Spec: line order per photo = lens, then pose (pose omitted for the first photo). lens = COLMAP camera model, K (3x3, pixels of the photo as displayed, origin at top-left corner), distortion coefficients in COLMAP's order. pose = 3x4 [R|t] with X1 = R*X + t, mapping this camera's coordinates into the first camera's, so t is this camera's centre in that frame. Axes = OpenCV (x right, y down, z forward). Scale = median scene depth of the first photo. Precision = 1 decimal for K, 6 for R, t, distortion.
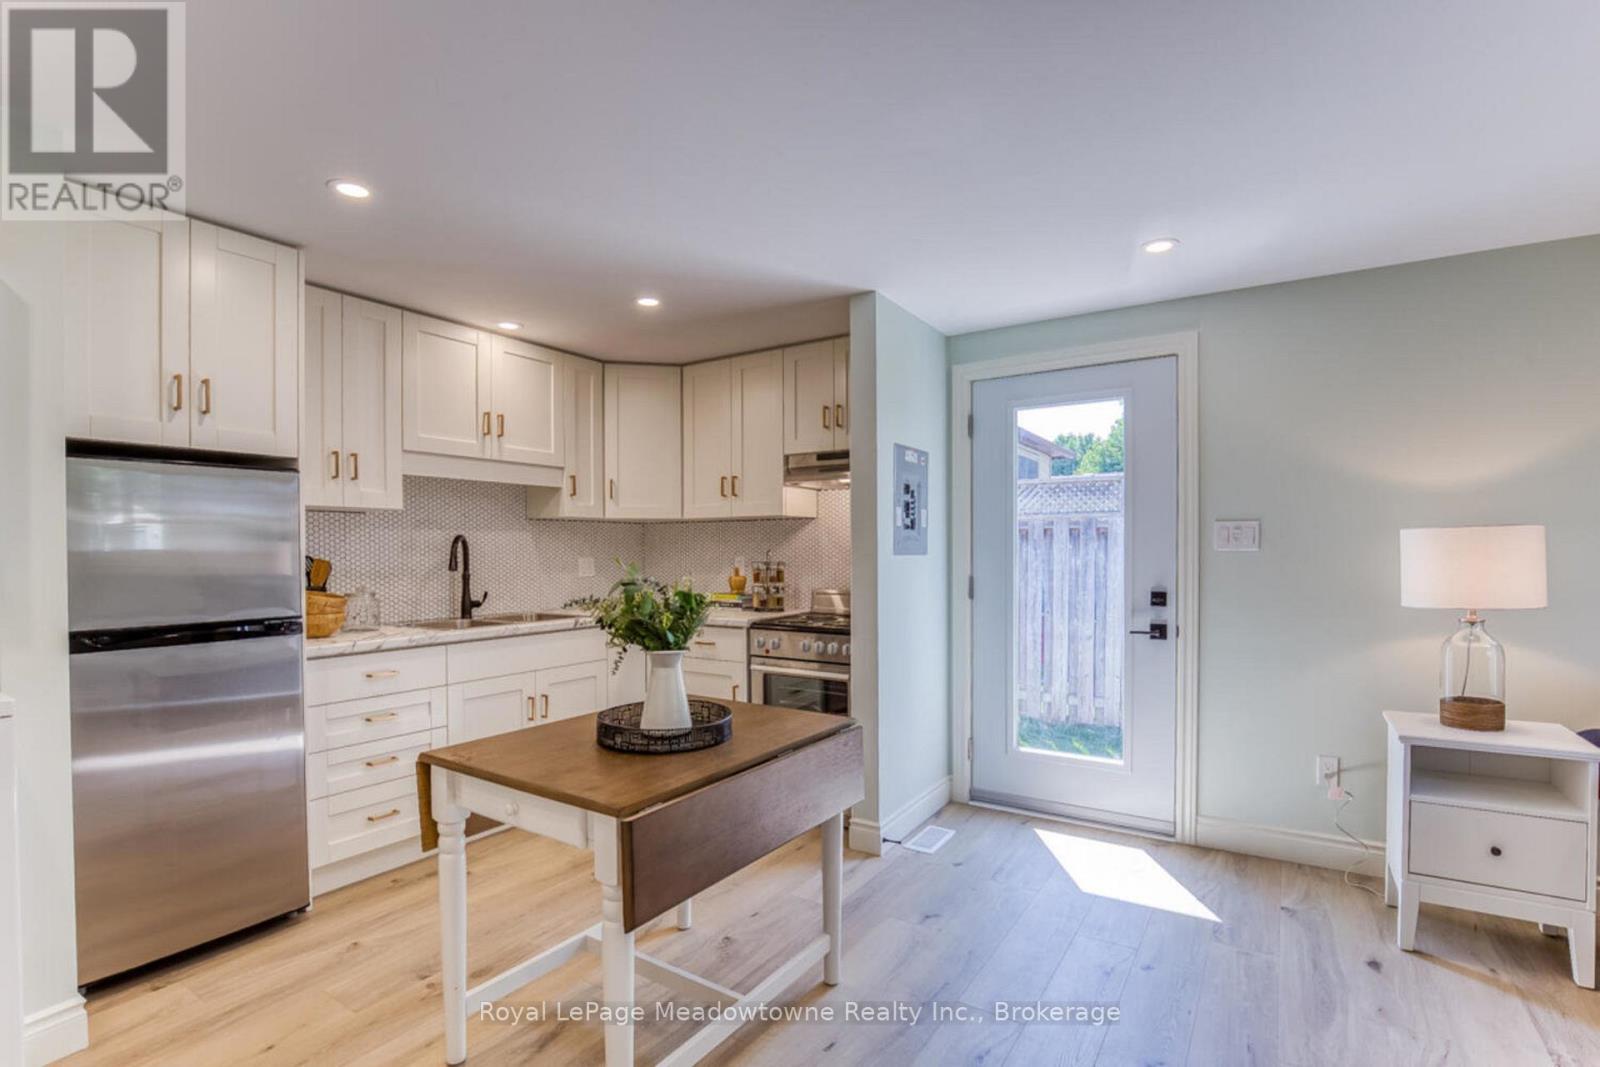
lens RADIAL K [[749.6, 0, 795.3], [0, 749.6, 557.0], [0, 0, 1]] dist [-0.025734, -0.000677]
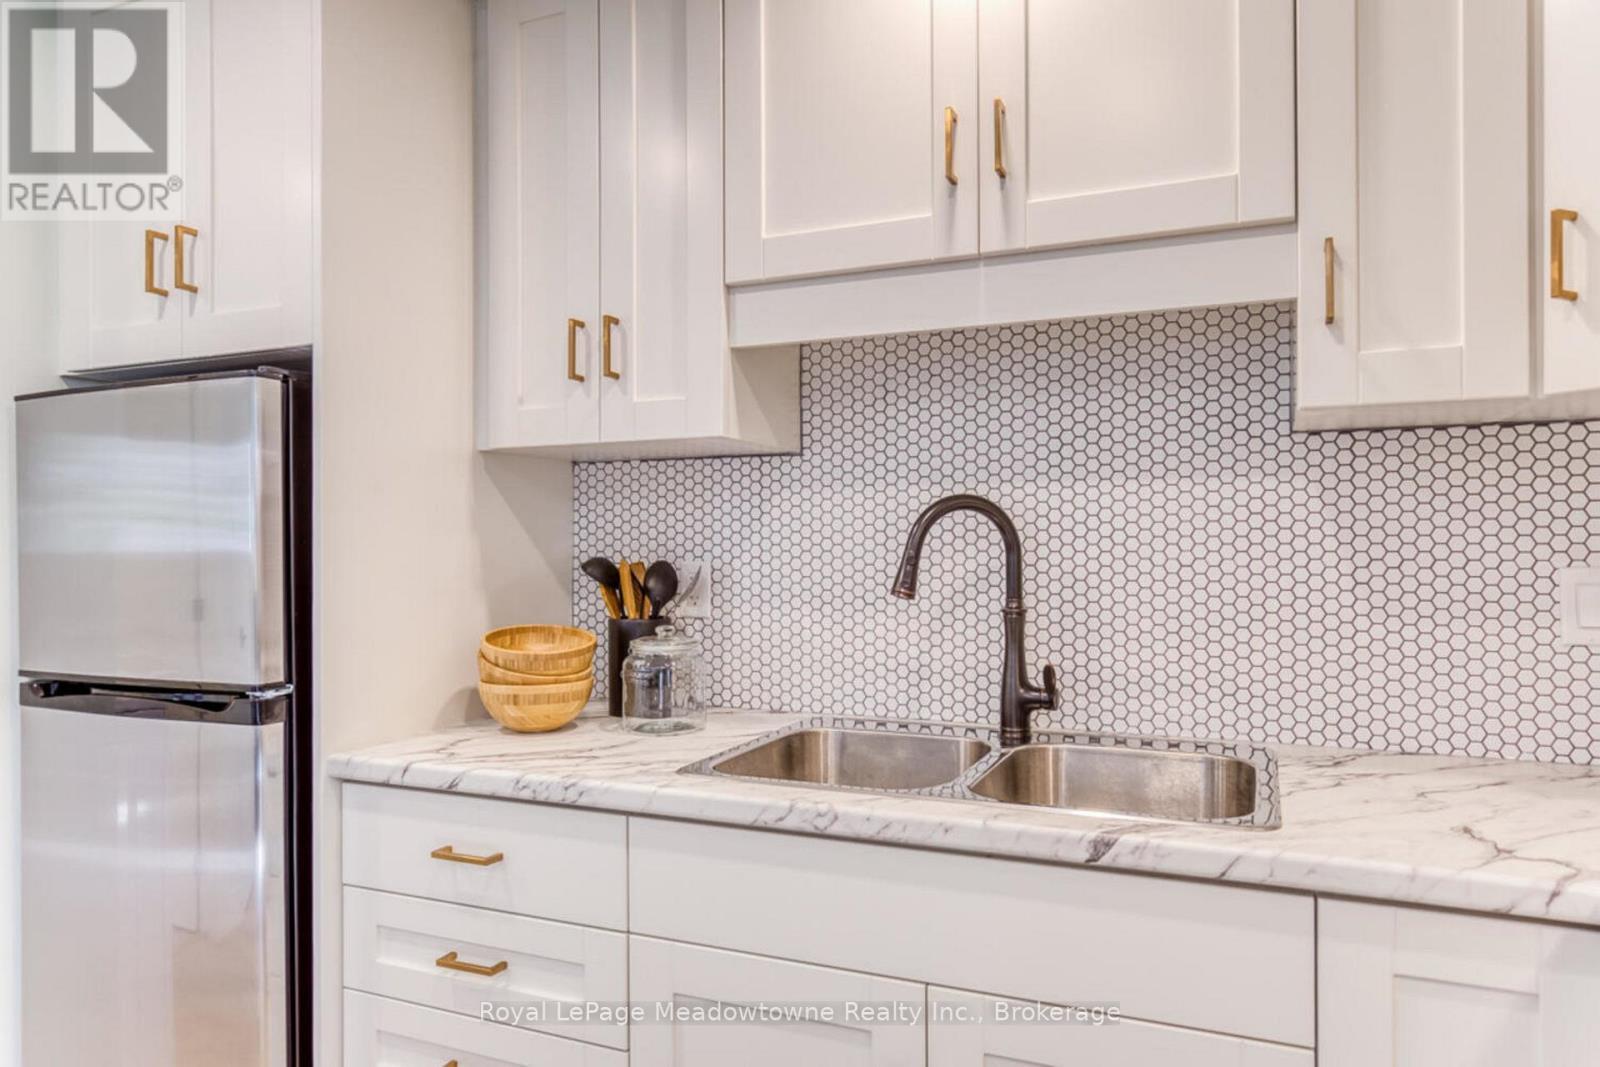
lens RADIAL K [[1039.0, 0, 803.0], [0, 1039.0, 536.1], [0, 0, 1]] dist [0.002044, -0.000784]
pose [[0.167555, -0.003700, -0.985856, 0.019102], [-0.004182, 0.999981, -0.004464, -0.008867], [0.985854, 0.004870, 0.167536, 0.925032]]
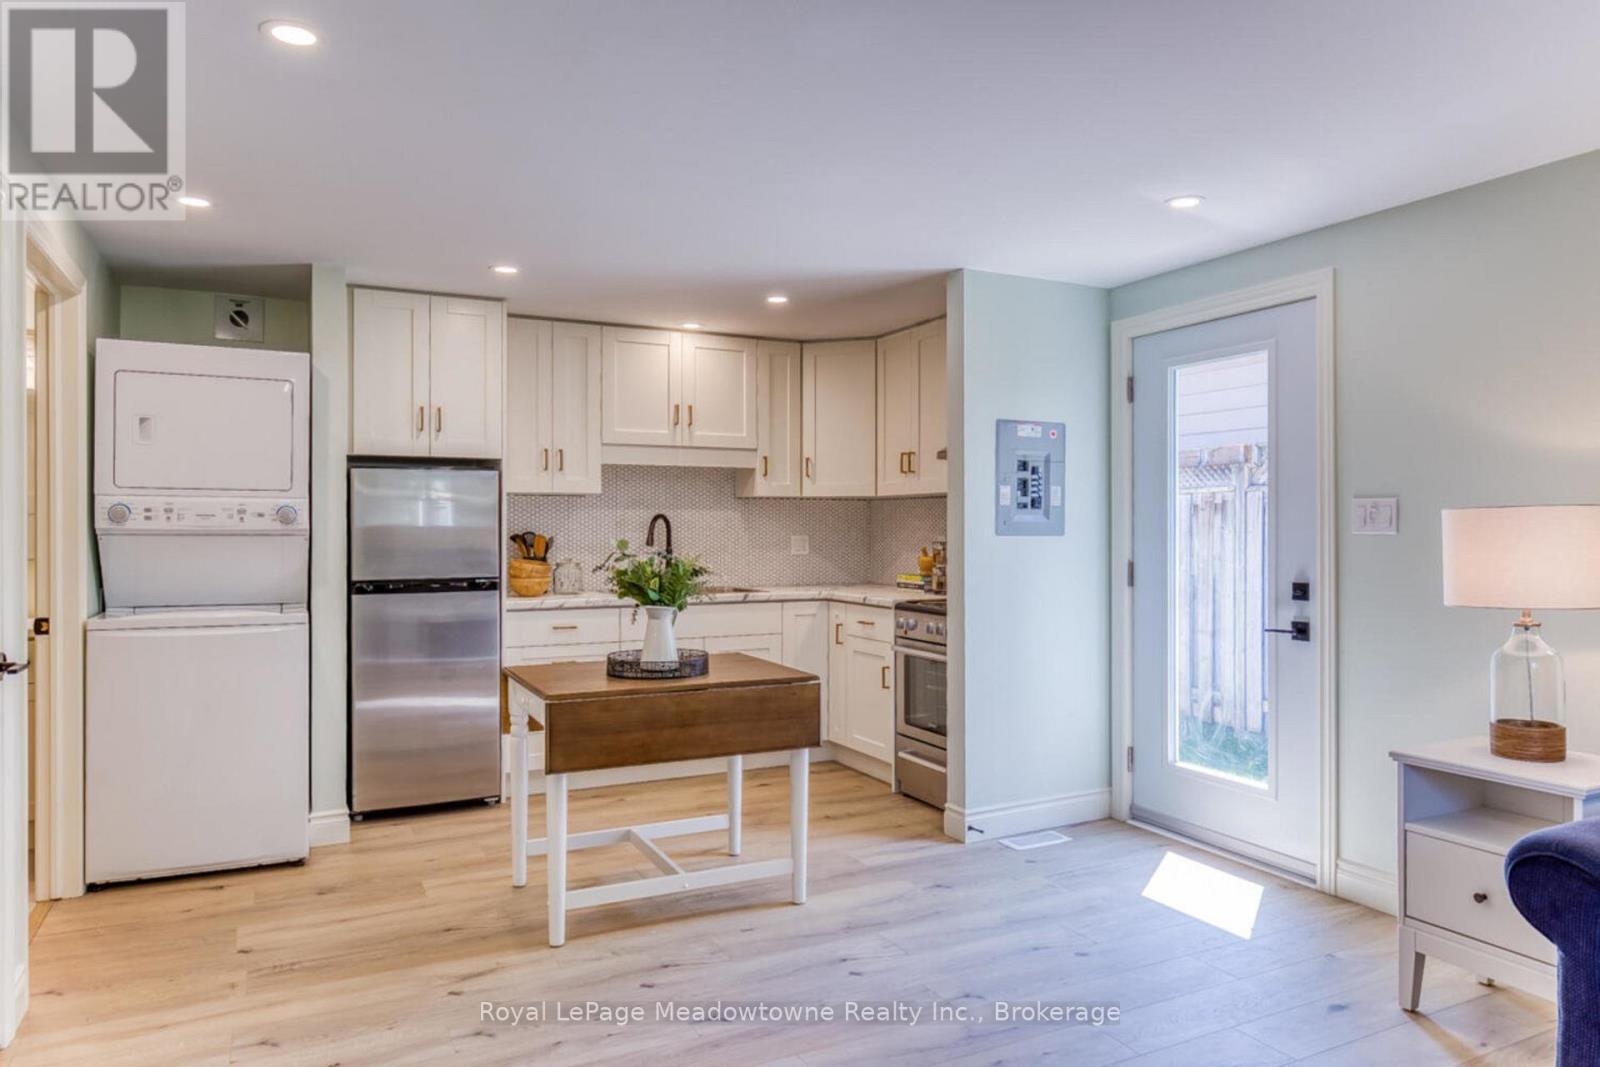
lens RADIAL K [[1039.0, 0, 810.7], [0, 1039.0, 522.5], [0, 0, 1]] dist [0.002044, -0.000784]
pose [[0.868560, 0.003025, -0.495574, 0.571860], [-0.008782, 0.999918, -0.009289, -0.004795], [0.495506, 0.012421, 0.868516, -0.269234]]
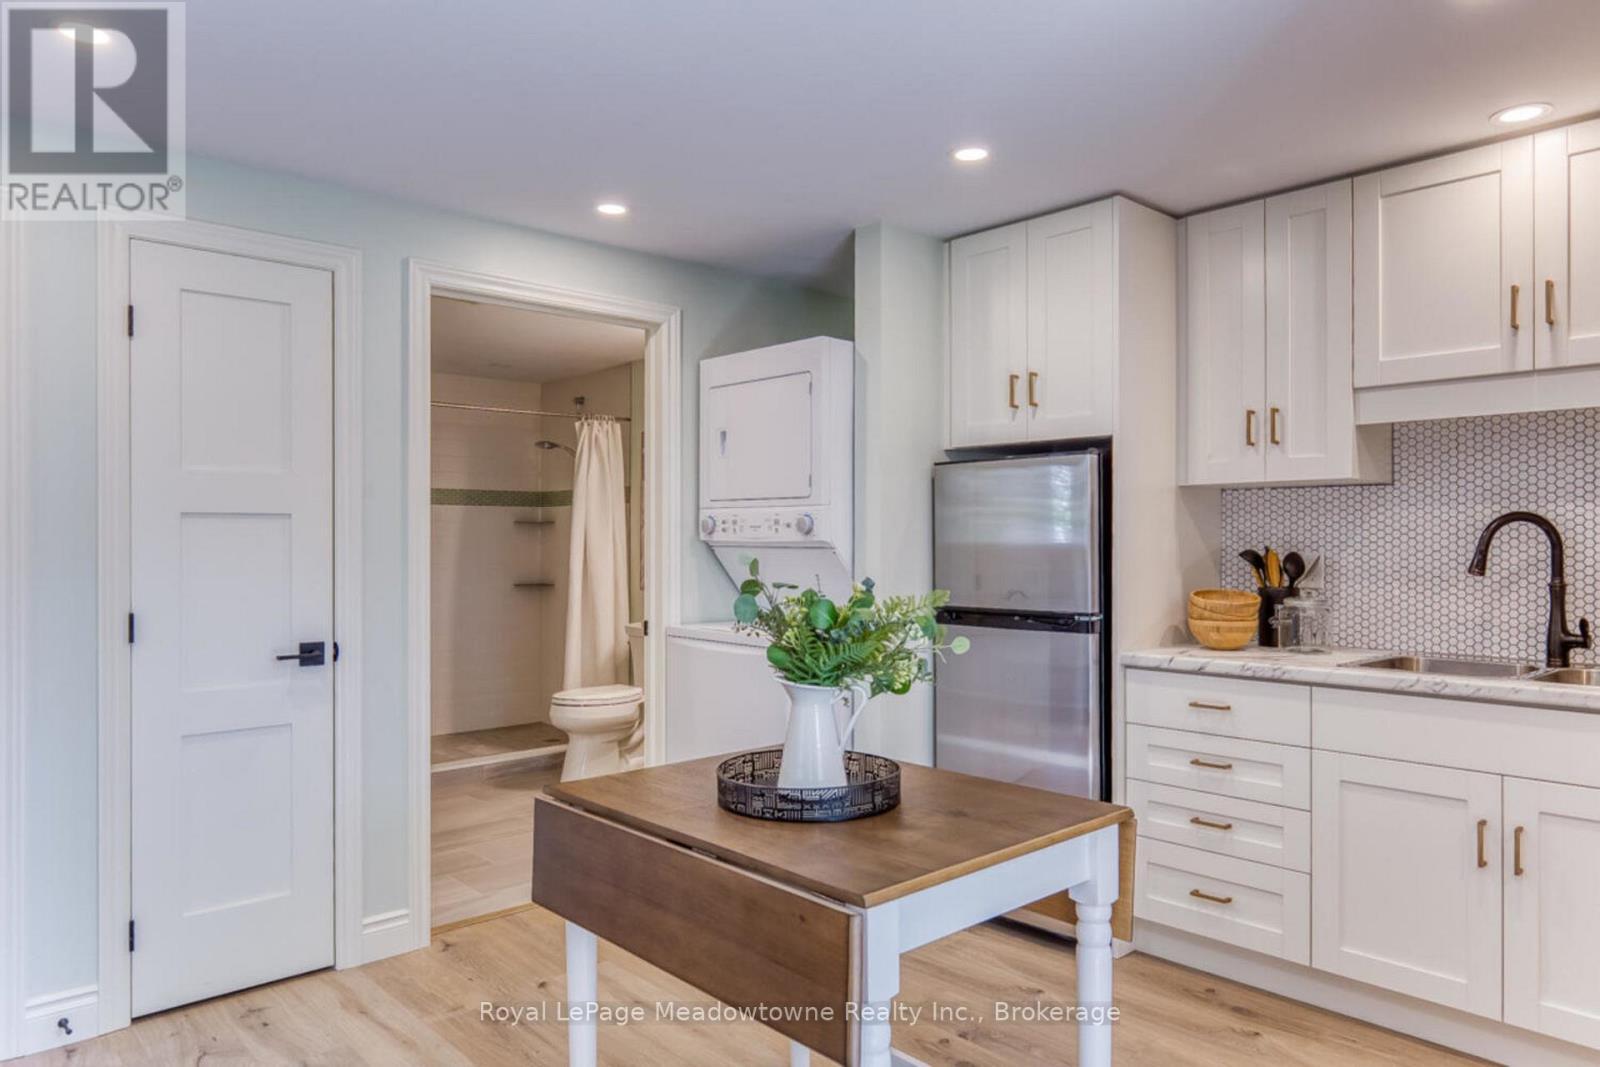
lens RADIAL K [[1039.0, 0, 822.9], [0, 1039.0, 537.3], [0, 0, 1]] dist [0.002044, -0.000784]
pose [[-0.236681, -0.000634, -0.971587, 0.472139], [-0.008164, 0.999966, 0.001337, -0.008343], [0.971553, 0.008248, -0.236678, 0.741783]]
